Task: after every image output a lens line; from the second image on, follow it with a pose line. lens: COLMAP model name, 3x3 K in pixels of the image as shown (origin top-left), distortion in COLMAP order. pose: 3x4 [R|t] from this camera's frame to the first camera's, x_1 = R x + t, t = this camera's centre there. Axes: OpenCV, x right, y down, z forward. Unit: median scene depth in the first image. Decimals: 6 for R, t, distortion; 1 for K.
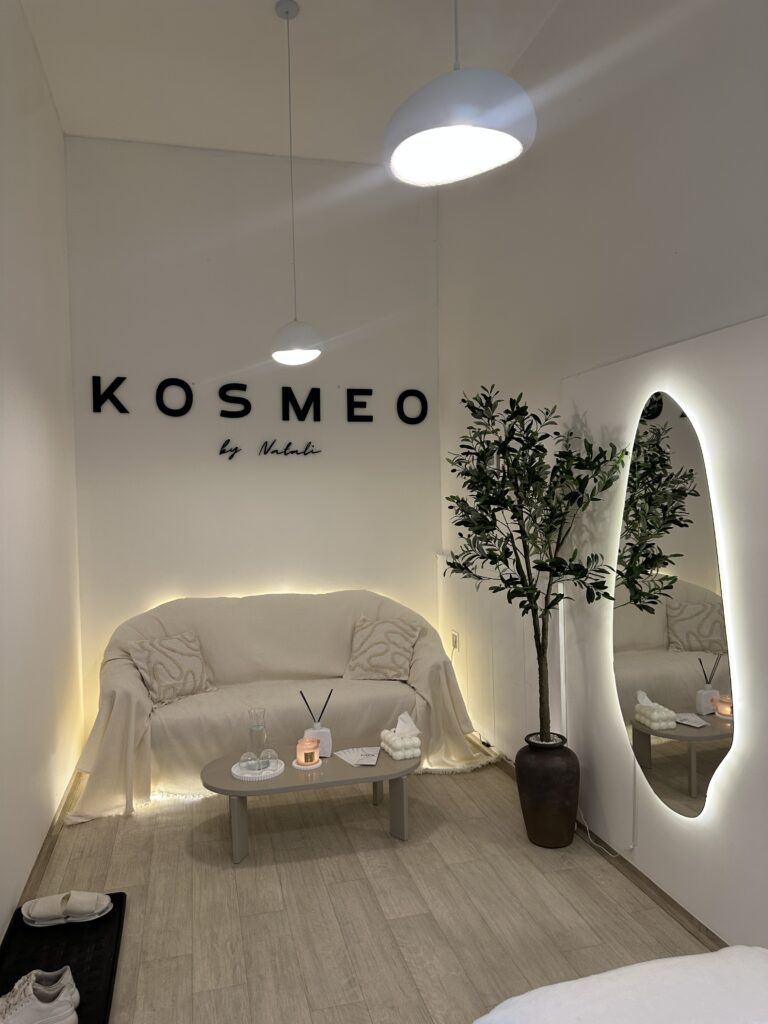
lens RADIAL K [[711.5, 0, 384.0], [0, 711.5, 512.0], [0, 0, 1]] dist [0.127675, -0.243692]
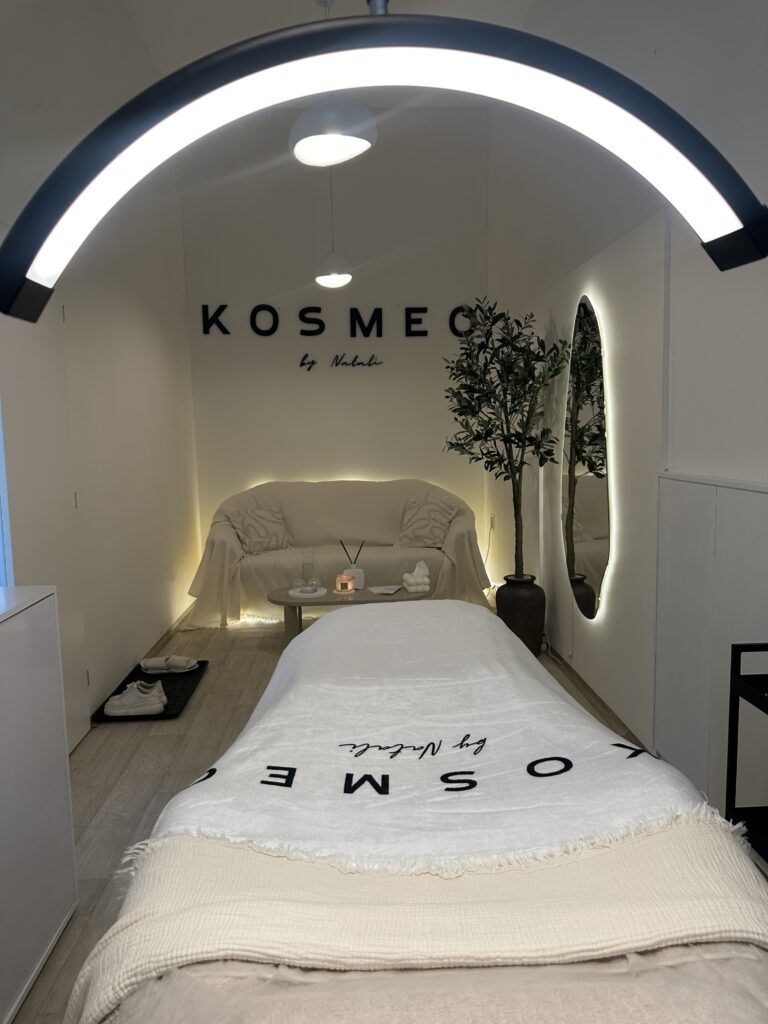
lens RADIAL K [[710.9, 0, 382.1], [0, 710.9, 507.8], [0, 0, 1]] dist [0.114102, -0.244787]
pose [[0.978849, 0.019135, -0.203688, 0.218326], [-0.001011, 0.996057, 0.088714, 0.070161], [0.204583, -0.086632, 0.975008, -0.255537]]
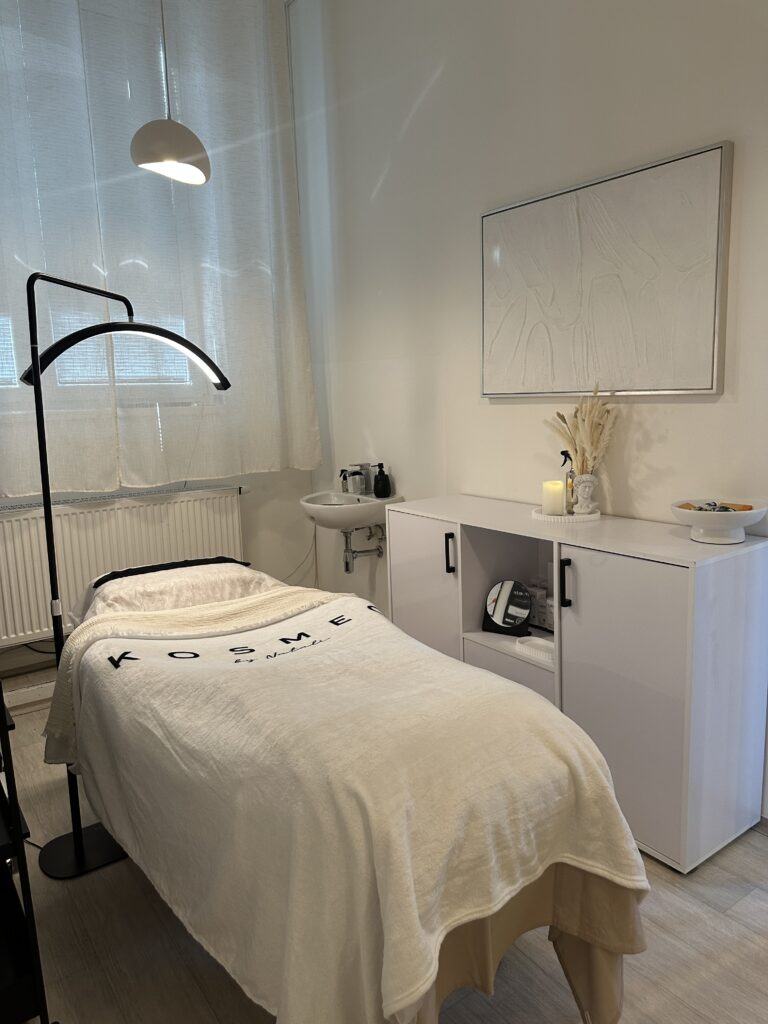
lens RADIAL K [[711.5, 0, 384.0], [0, 711.5, 512.0], [0, 0, 1]] dist [0.127675, -0.243692]
pose [[-0.930750, 0.120104, -0.345368, 0.261098], [0.053638, 0.979145, 0.195952, 0.028337], [0.361701, 0.163857, -0.917782, 0.602707]]
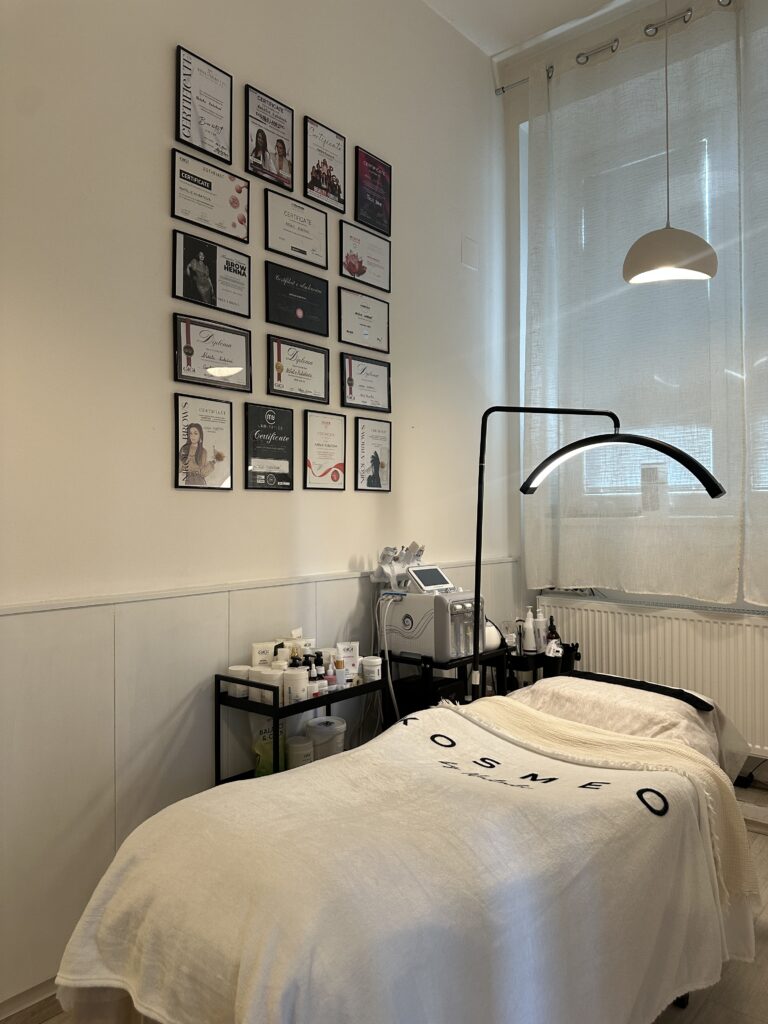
lens RADIAL K [[711.5, 0, 384.0], [0, 711.5, 512.0], [0, 0, 1]] dist [0.127675, -0.243692]
pose [[-0.565071, 0.039915, 0.824076, -0.222623], [0.047436, 0.998749, -0.015849, 0.050051], [-0.823678, 0.030135, -0.566257, 0.442897]]
